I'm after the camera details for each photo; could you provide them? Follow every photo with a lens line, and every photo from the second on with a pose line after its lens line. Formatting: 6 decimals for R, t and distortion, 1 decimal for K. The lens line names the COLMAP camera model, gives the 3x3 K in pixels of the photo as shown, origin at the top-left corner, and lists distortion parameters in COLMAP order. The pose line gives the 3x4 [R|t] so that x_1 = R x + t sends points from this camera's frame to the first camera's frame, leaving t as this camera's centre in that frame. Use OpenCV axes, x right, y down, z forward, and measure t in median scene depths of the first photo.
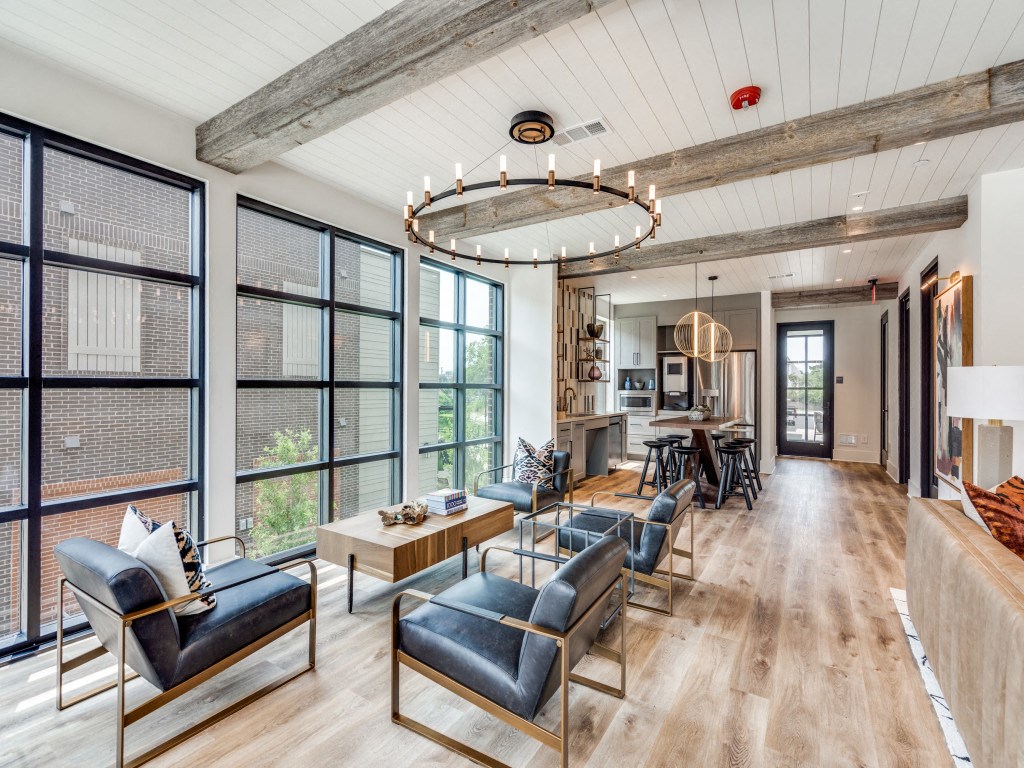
lens RADIAL K [[473.6, 0, 508.3], [0, 473.6, 382.2], [0, 0, 1]] dist [-0.005560, -0.002416]
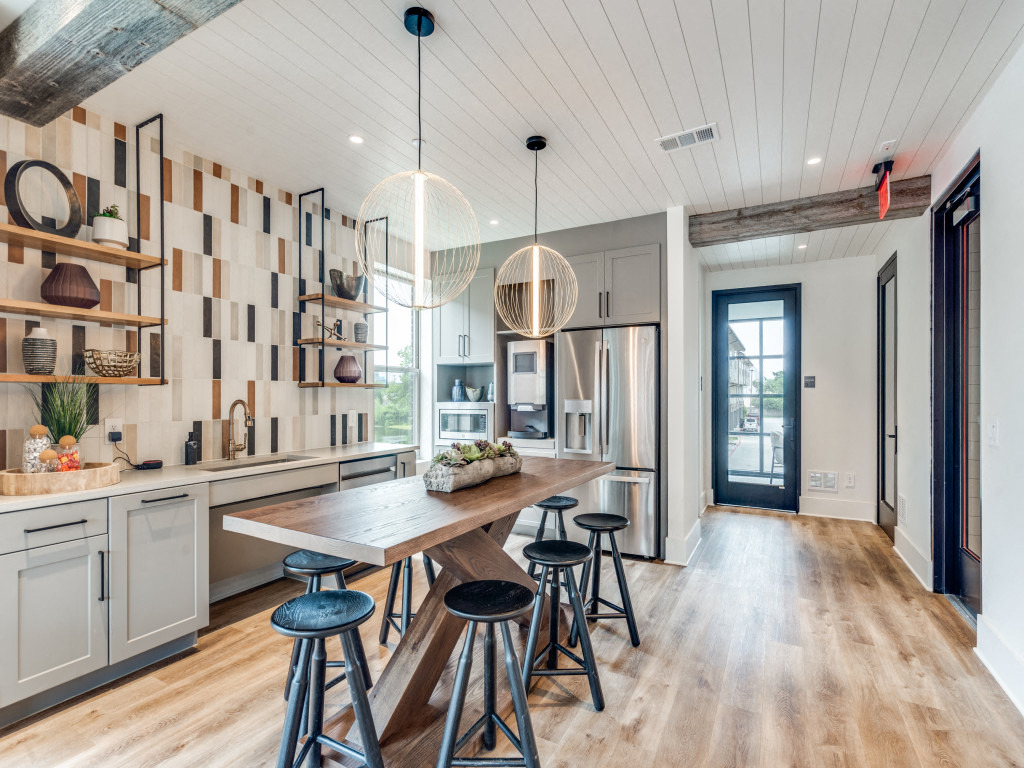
lens RADIAL K [[473.6, 0, 517.7], [0, 473.6, 392.0], [0, 0, 1]] dist [-0.005560, -0.002416]
pose [[0.997389, -0.006734, 0.071902, 0.300319], [0.006299, 0.999960, 0.006277, 0.002427], [-0.071941, -0.005808, 0.997392, 0.445733]]
